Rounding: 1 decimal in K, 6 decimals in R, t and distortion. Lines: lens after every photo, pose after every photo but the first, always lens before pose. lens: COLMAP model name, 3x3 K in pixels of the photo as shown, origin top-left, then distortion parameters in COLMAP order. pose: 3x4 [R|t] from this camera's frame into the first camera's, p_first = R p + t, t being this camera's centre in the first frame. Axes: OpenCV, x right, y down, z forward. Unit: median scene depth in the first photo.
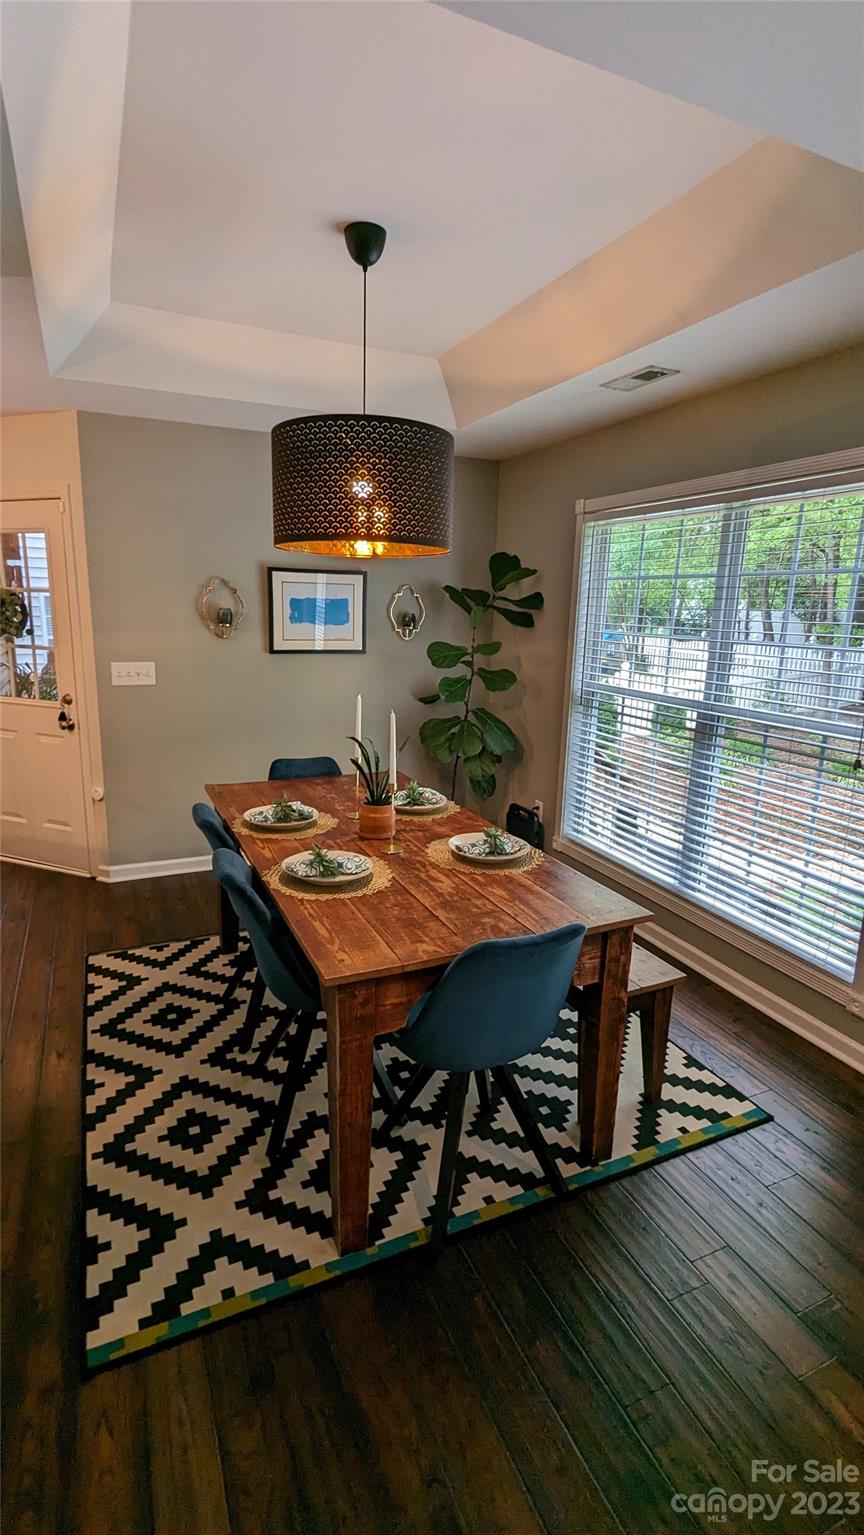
lens RADIAL K [[709.7, 0, 438.3], [0, 709.7, 762.4], [0, 0, 1]] dist [-0.016798, -0.000228]
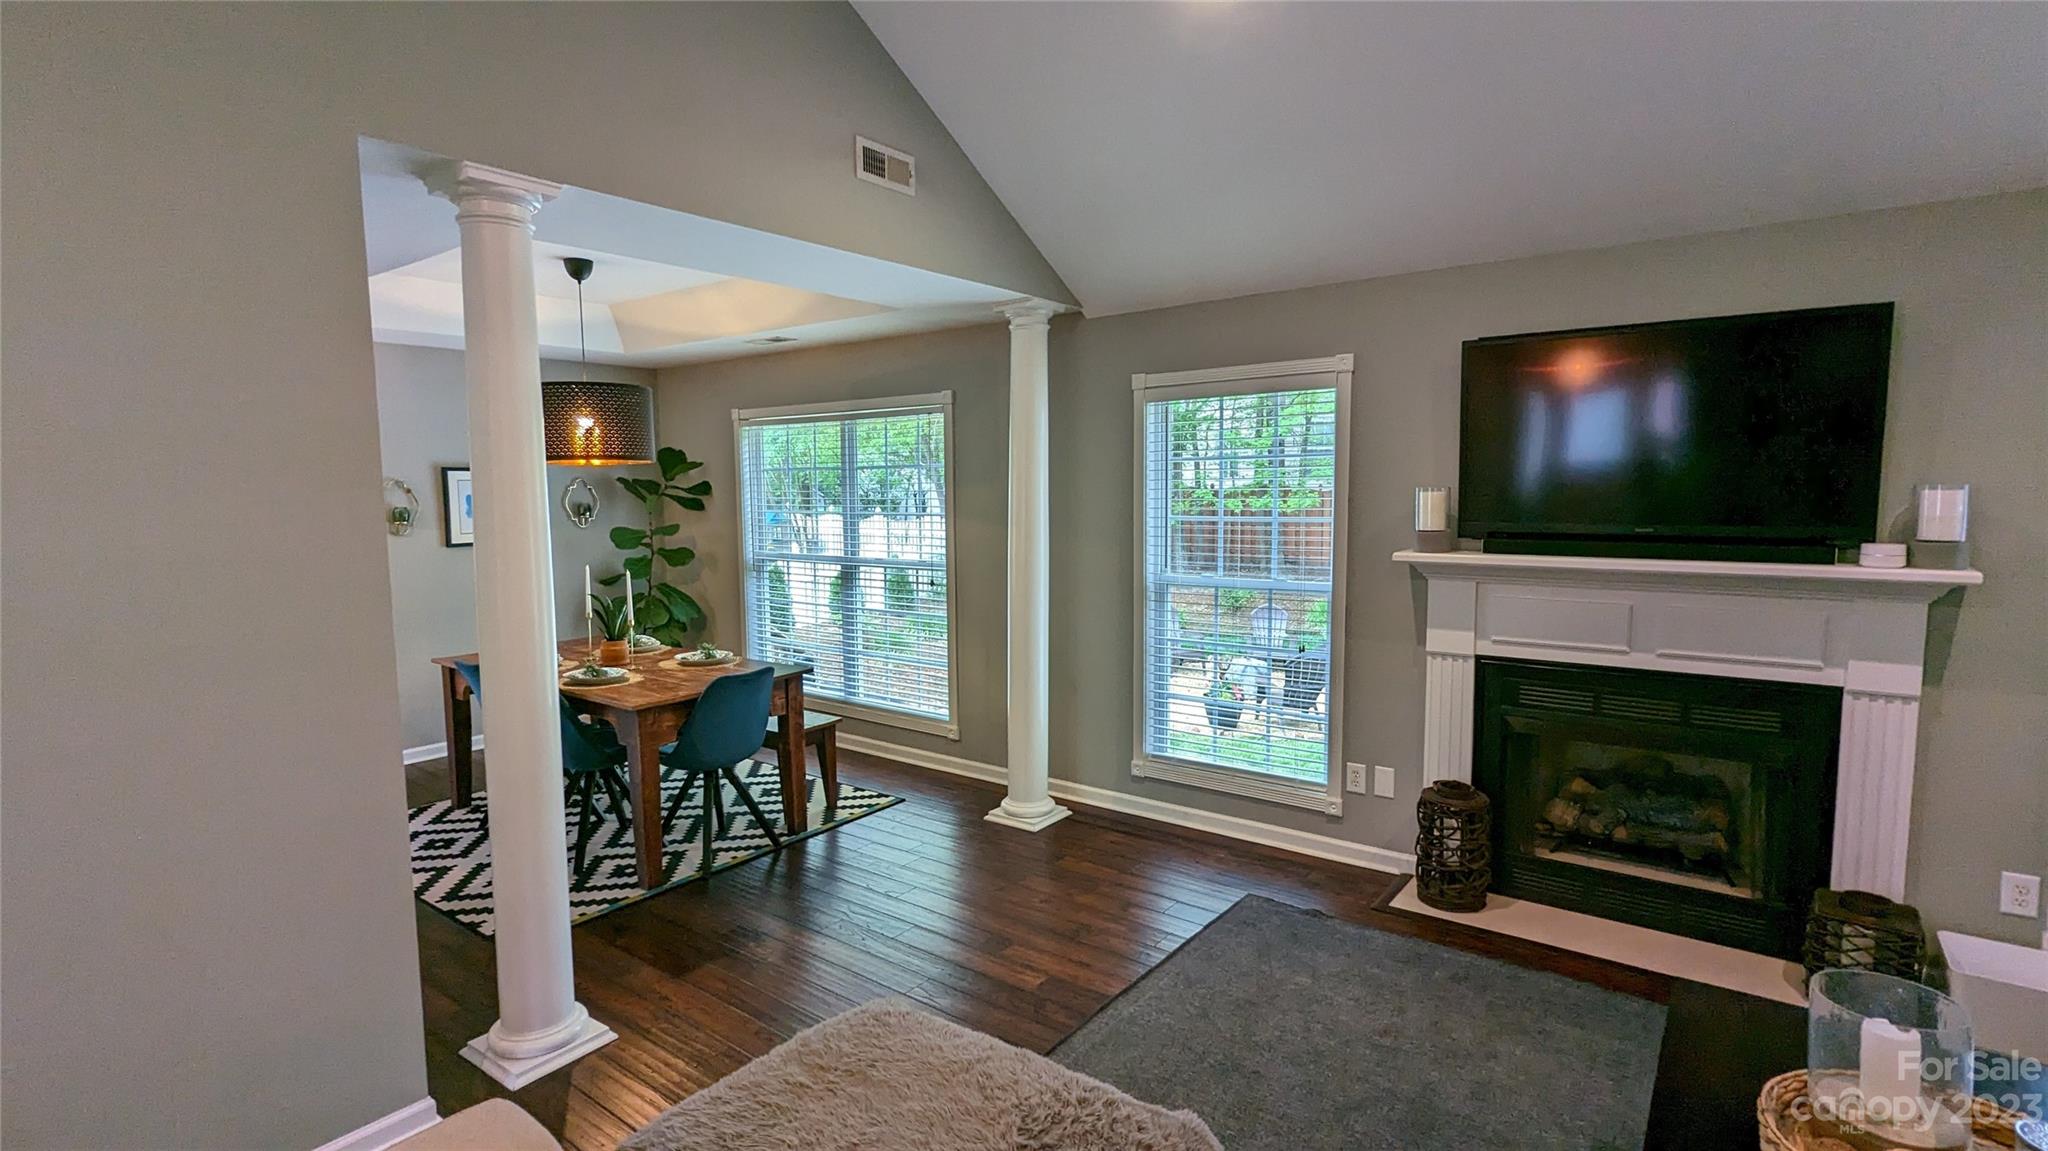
lens RADIAL K [[946.9, 0, 1037.8], [0, 946.9, 582.0], [0, 0, 1]] dist [-0.016798, -0.000228]
pose [[0.875032, -0.084461, 0.476639, -0.177214], [0.134616, 0.988278, -0.072008, 0.144556], [-0.464970, 0.127172, 0.876145, -0.778677]]
